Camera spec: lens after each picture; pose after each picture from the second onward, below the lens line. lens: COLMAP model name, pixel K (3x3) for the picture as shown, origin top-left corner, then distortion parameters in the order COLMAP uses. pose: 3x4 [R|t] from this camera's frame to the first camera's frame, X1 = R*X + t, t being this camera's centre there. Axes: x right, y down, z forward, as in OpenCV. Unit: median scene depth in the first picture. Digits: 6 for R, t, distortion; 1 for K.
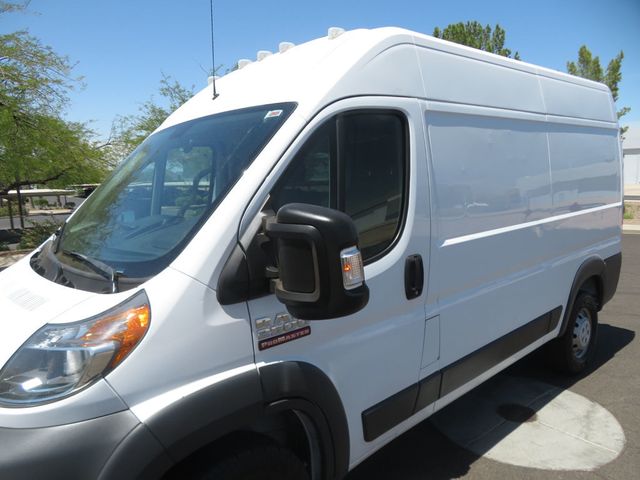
lens RADIAL K [[461.9, 0, 320.1], [0, 461.9, 237.5], [0, 0, 1]] dist [0.011859, 0.004507]
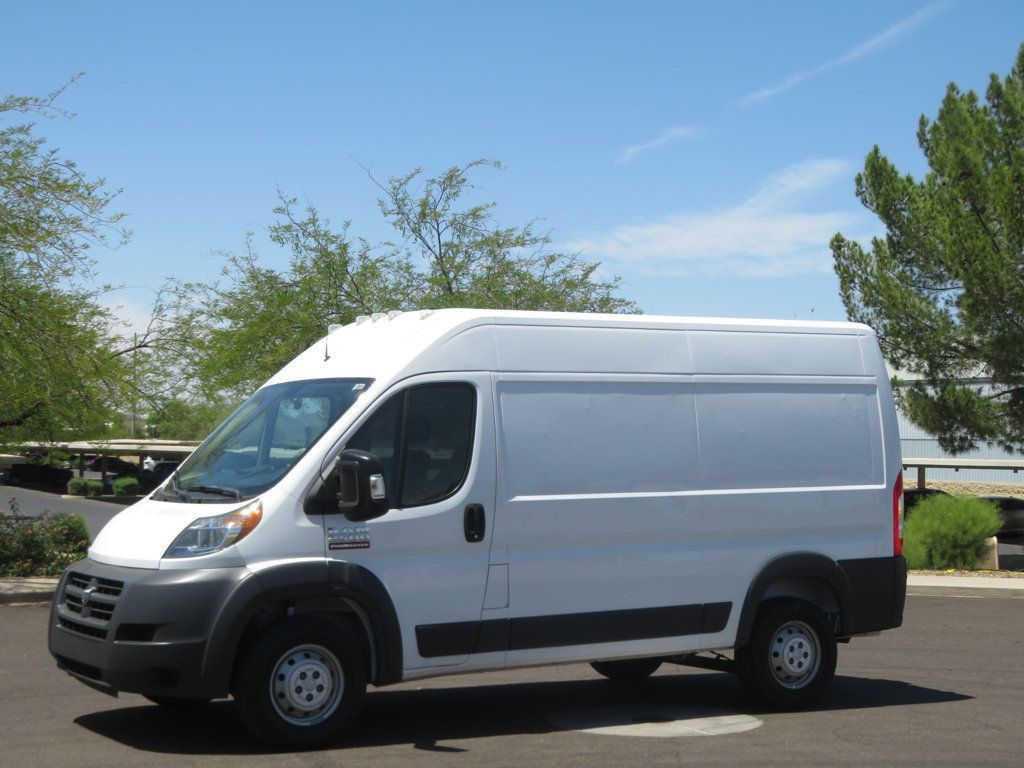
lens RADIAL K [[1859.0, 0, 553.5], [0, 1859.0, 322.7], [0, 0, 1]] dist [0.084020, 0.000000]
pose [[0.985678, 0.017488, -0.167727, 1.207453], [-0.049708, 0.980548, -0.189879, 0.485275], [0.161144, 0.195497, 0.967375, -3.702943]]
